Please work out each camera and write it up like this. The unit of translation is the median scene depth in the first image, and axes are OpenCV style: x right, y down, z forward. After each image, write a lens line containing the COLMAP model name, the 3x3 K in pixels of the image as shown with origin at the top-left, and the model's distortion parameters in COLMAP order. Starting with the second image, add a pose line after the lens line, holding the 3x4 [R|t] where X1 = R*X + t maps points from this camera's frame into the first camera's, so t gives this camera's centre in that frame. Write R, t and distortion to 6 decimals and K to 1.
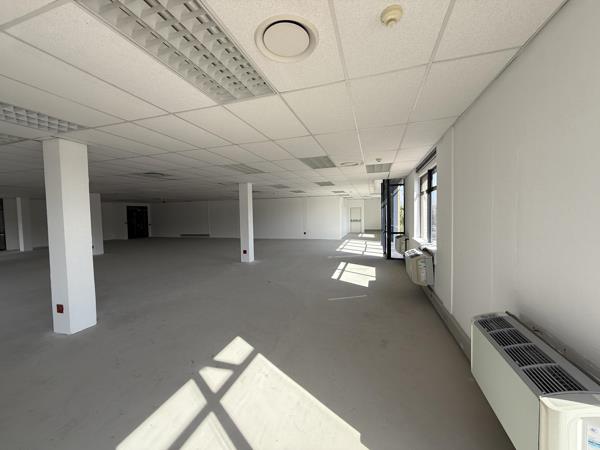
lens RADIAL K [[239.0, 0, 298.3], [0, 239.0, 225.0], [0, 0, 1]] dist [-0.000777, -0.000037]
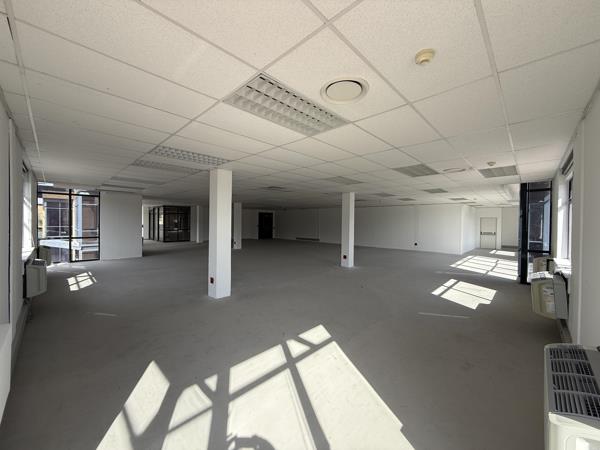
lens RADIAL K [[239.0, 0, 298.3], [0, 239.0, 225.0], [0, 0, 1]] dist [-0.000777, -0.000037]
pose [[0.893309, 0.035557, -0.448035, 0.065293], [-0.049522, 0.998583, -0.019491, 0.001468], [0.446707, 0.039599, 0.893803, -0.050833]]
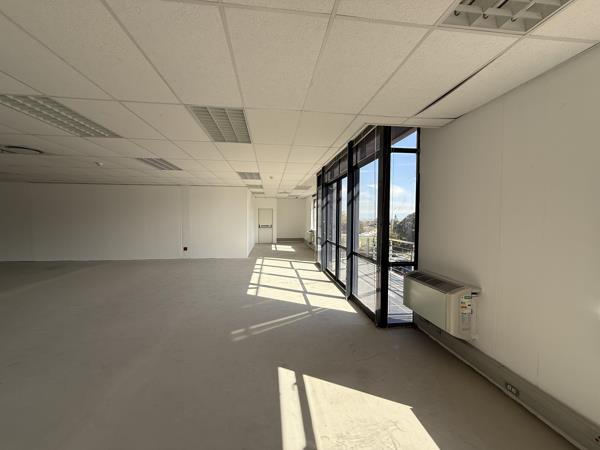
lens RADIAL K [[239.0, 0, 298.3], [0, 239.0, 225.0], [0, 0, 1]] dist [-0.000777, -0.000037]
pose [[0.911736, 0.010831, 0.410633, 0.075921], [-0.004569, 0.999858, -0.016229, -0.029446], [-0.410750, 0.012920, 0.911656, 0.733265]]
